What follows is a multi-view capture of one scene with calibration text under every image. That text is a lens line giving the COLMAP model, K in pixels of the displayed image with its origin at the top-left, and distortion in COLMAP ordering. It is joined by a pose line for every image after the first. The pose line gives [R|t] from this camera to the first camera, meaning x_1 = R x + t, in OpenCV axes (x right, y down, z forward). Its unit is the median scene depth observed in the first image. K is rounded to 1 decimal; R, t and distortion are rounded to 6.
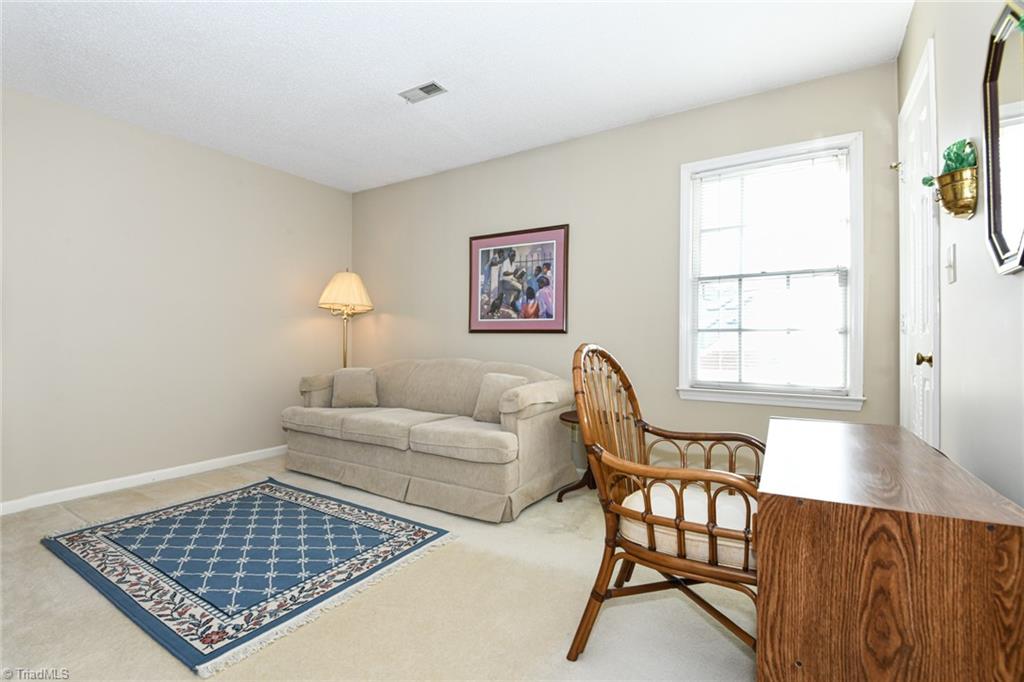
lens RADIAL K [[468.8, 0, 507.8], [0, 468.8, 337.0], [0, 0, 1]] dist [0.000478, -0.000173]
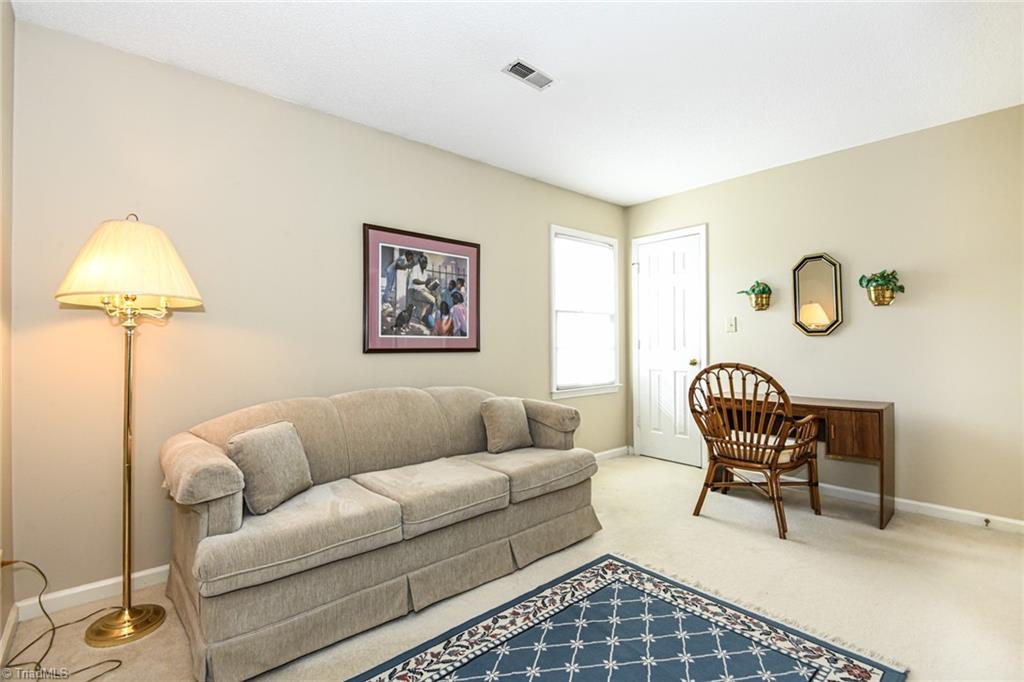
lens RADIAL K [[468.8, 0, 505.9], [0, 468.8, 336.7], [0, 0, 1]] dist [0.000478, -0.000173]
pose [[0.281209, 0.003341, 0.959641, -0.796105], [-0.003582, 0.999991, -0.002432, -0.036436], [-0.959640, -0.002754, 0.281219, 0.632583]]
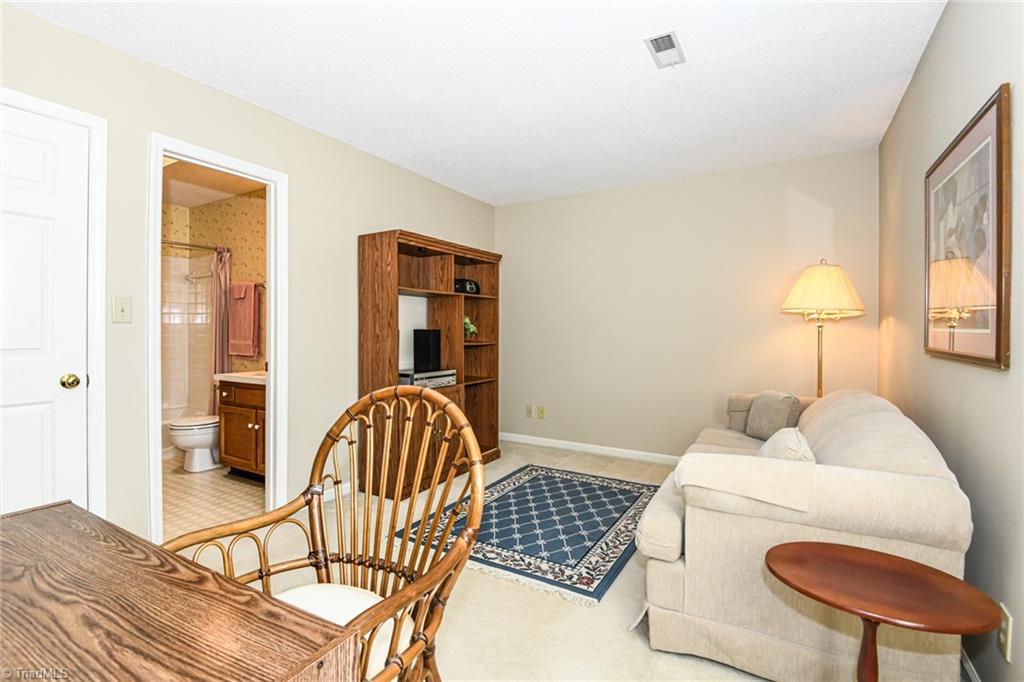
lens RADIAL K [[468.8, 0, 502.7], [0, 468.8, 328.2], [0, 0, 1]] dist [0.000478, -0.000173]
pose [[0.017384, -0.005549, -0.999833, 0.482429], [0.007450, 0.999958, -0.005420, -0.042273], [0.999821, -0.007354, 0.017425, 0.558479]]
